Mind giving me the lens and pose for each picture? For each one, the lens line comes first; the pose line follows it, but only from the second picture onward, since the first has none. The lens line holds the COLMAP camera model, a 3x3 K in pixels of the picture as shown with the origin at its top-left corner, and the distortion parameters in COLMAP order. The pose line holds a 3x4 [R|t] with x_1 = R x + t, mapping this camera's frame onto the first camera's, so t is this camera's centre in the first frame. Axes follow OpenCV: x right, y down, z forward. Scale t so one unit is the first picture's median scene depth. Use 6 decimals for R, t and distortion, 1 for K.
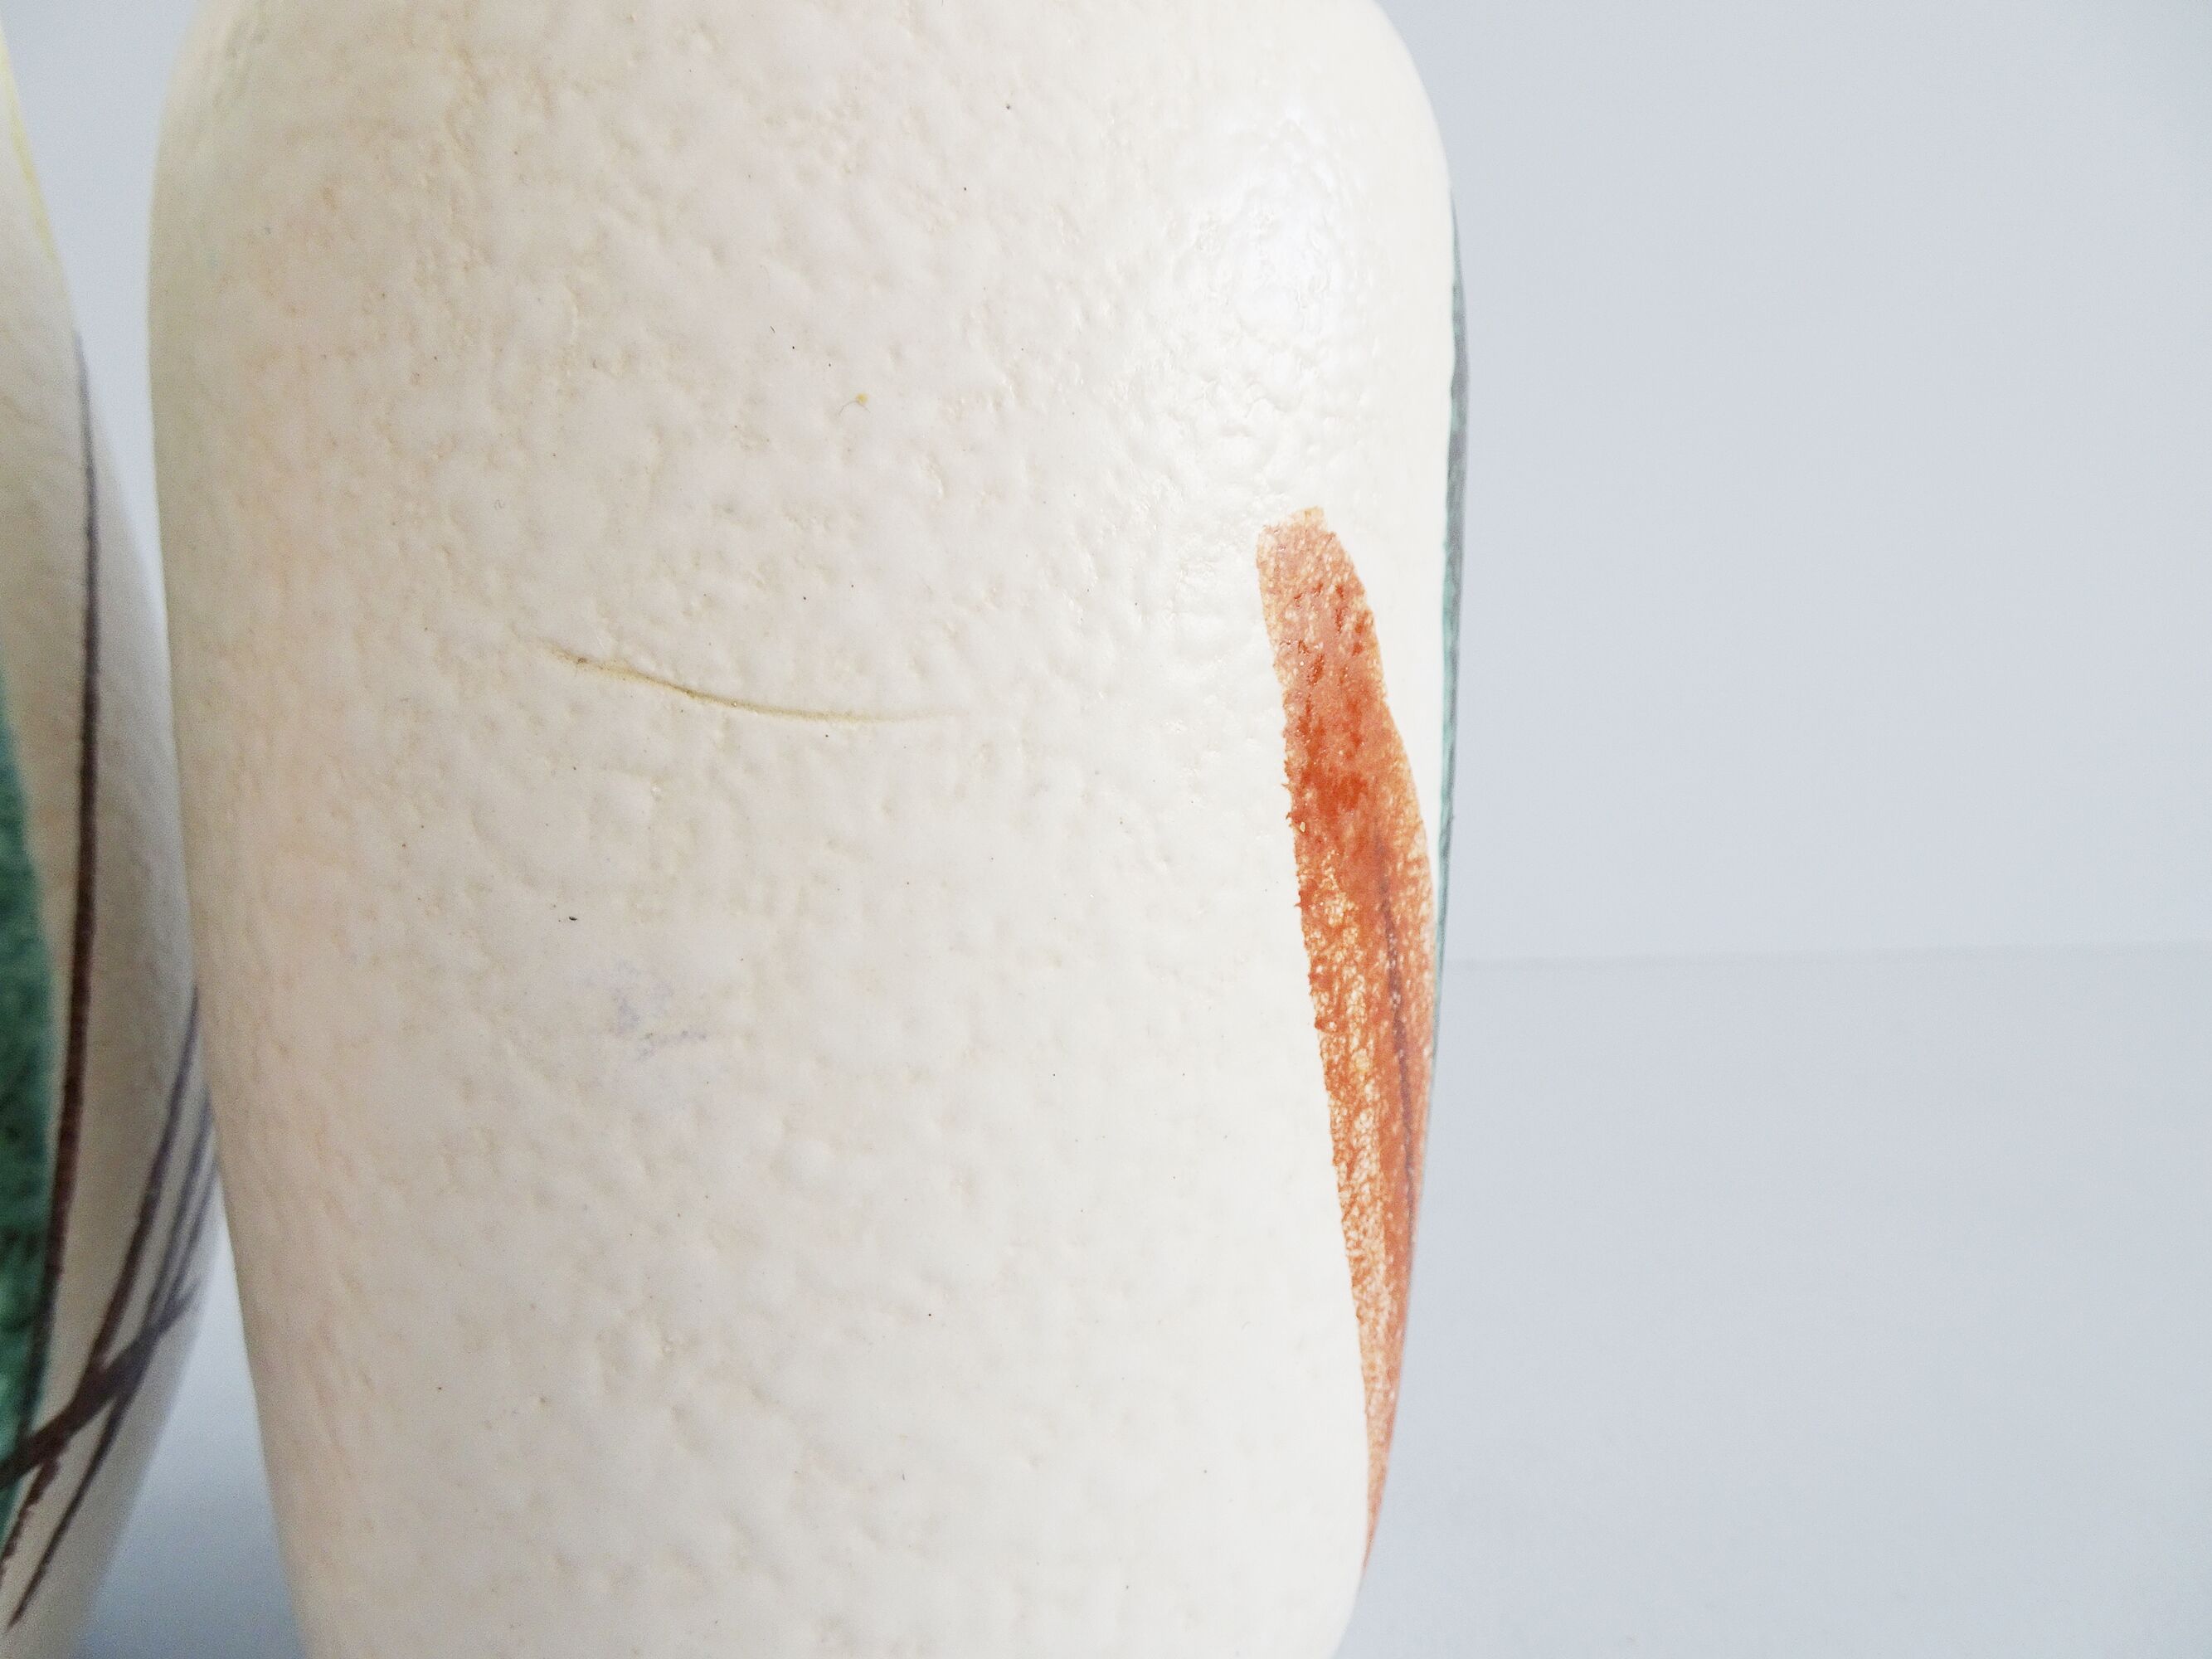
lens RADIAL K [[1561.4, 0, 1101.0], [0, 1561.4, 828.5], [0, 0, 1]] dist [0.001830, 0.007261]
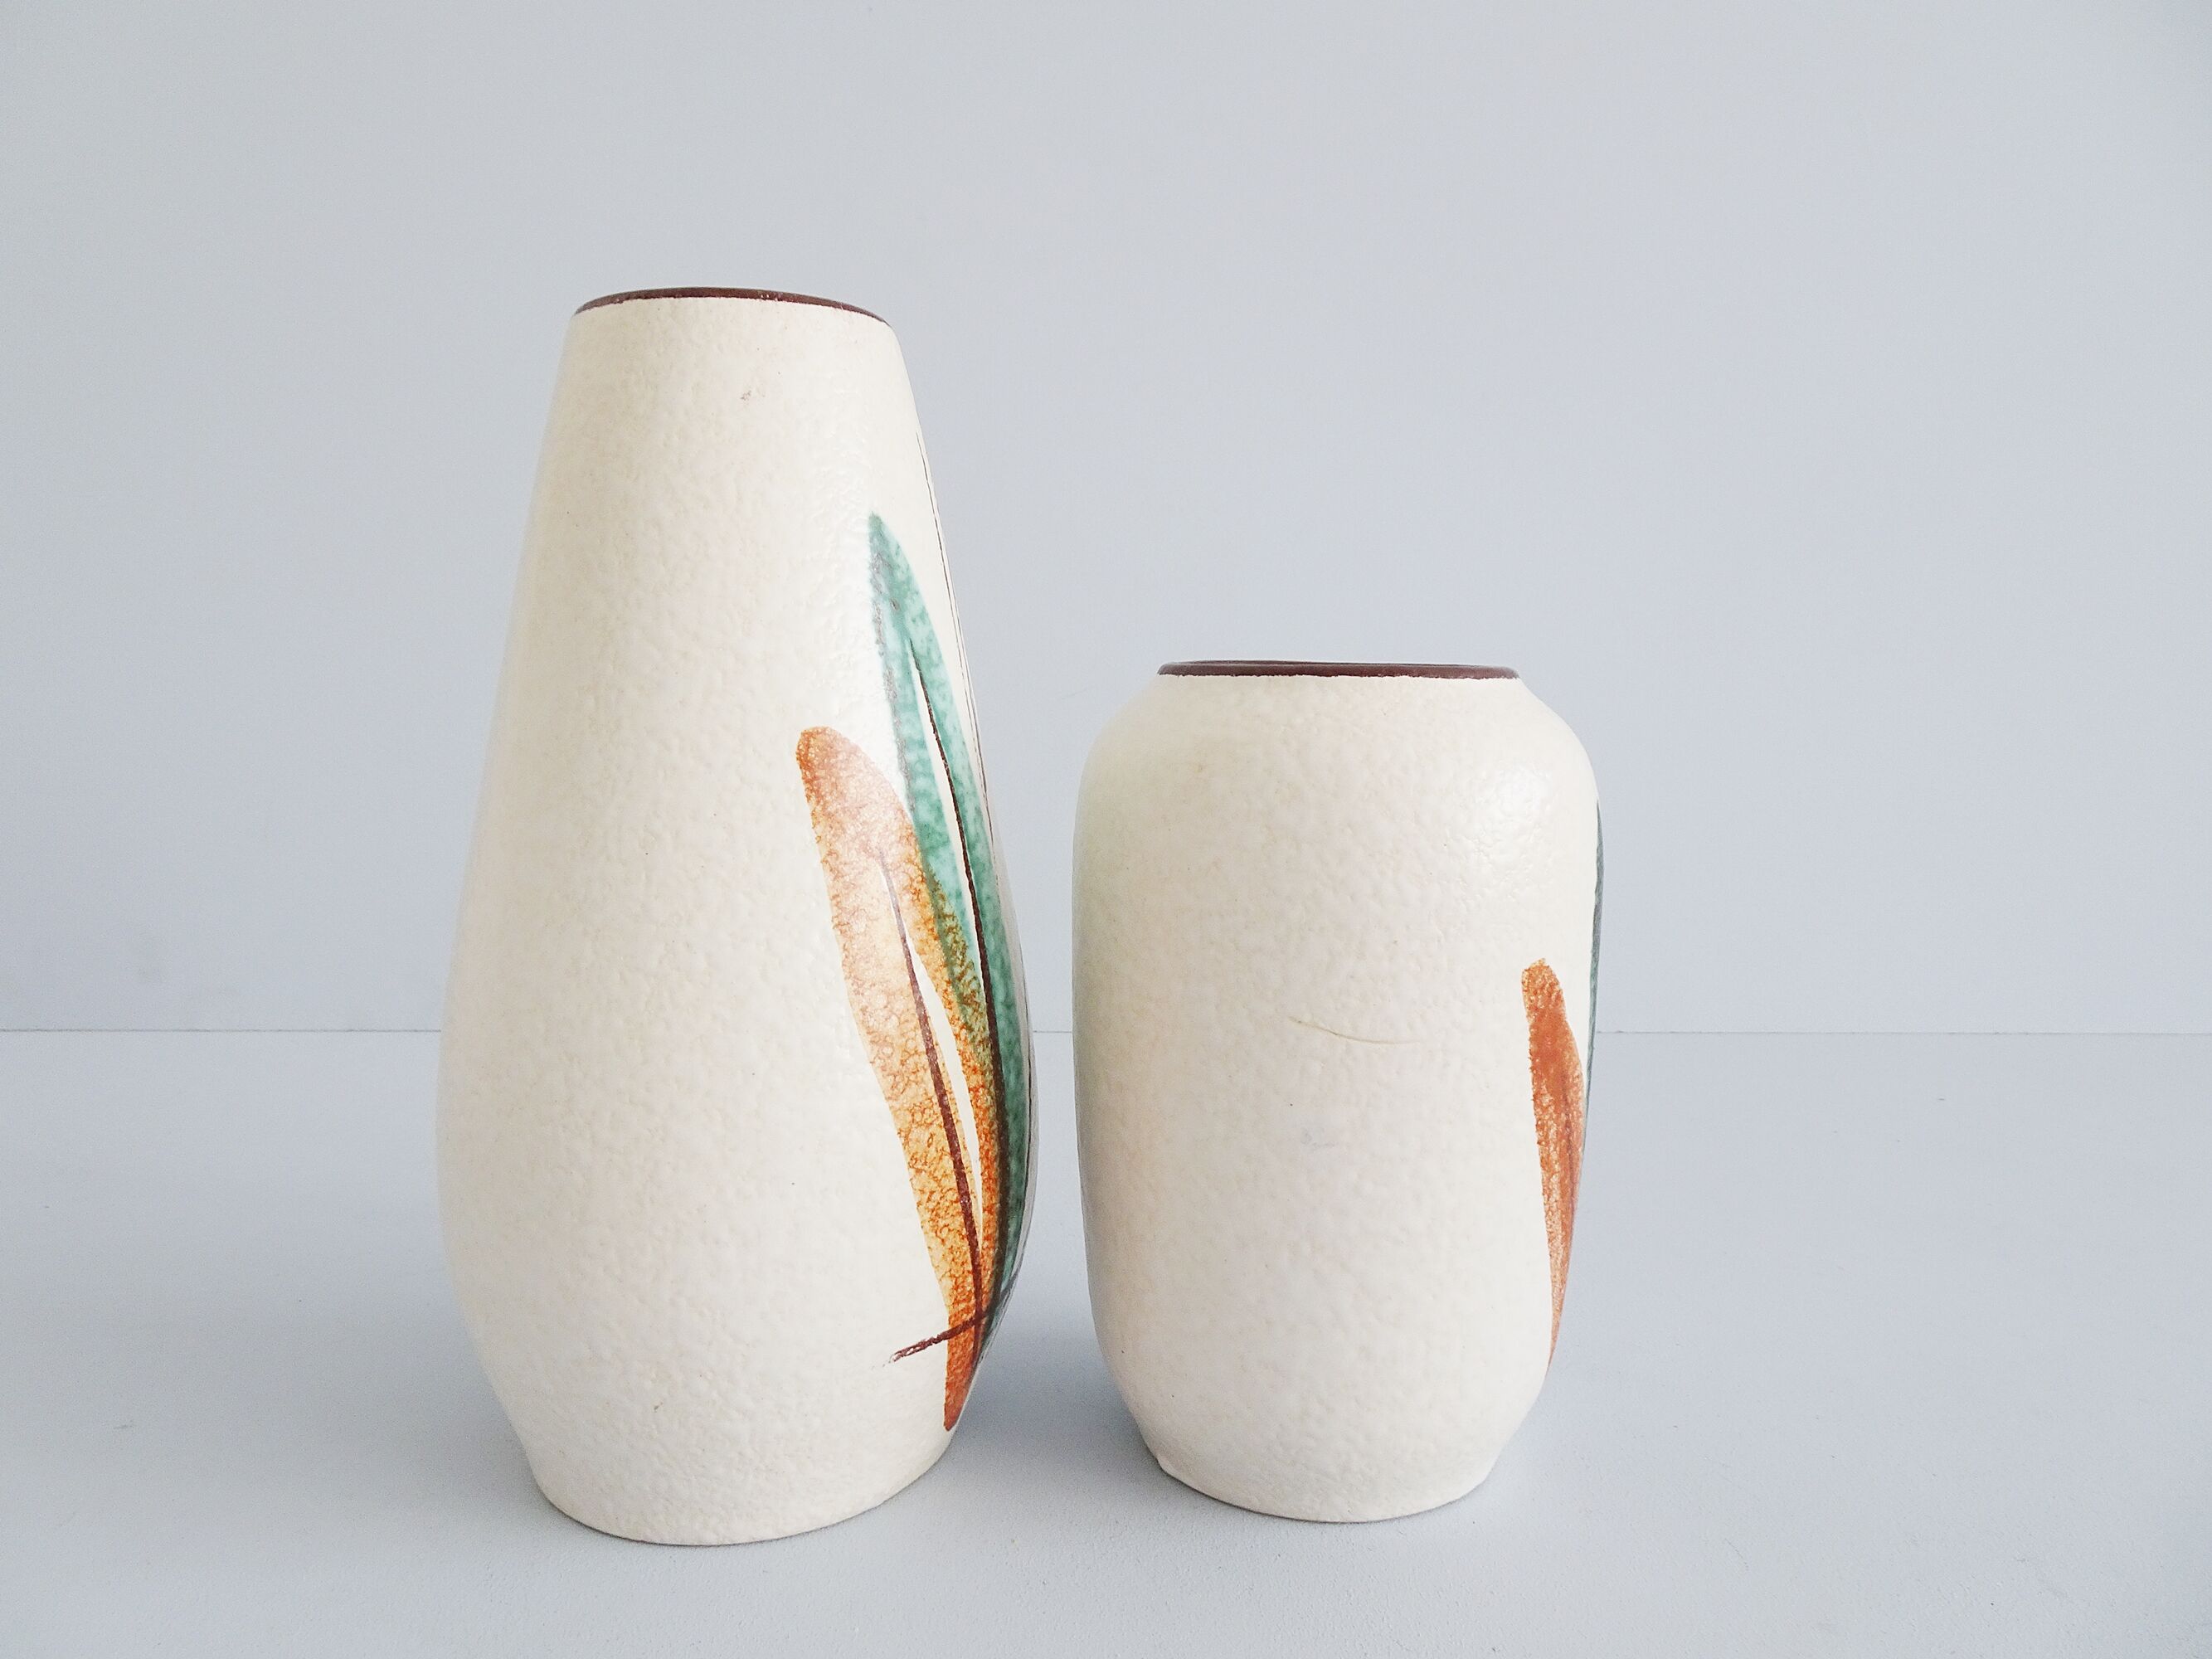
lens RADIAL K [[1561.4, 0, 1126.5], [0, 1561.4, 833.4], [0, 0, 1]] dist [0.001830, 0.007261]
pose [[0.996053, 0.020440, -0.086371, -0.388271], [-0.020097, 0.999786, 0.004843, -0.456067], [0.086452, -0.003088, 0.996251, -1.950234]]
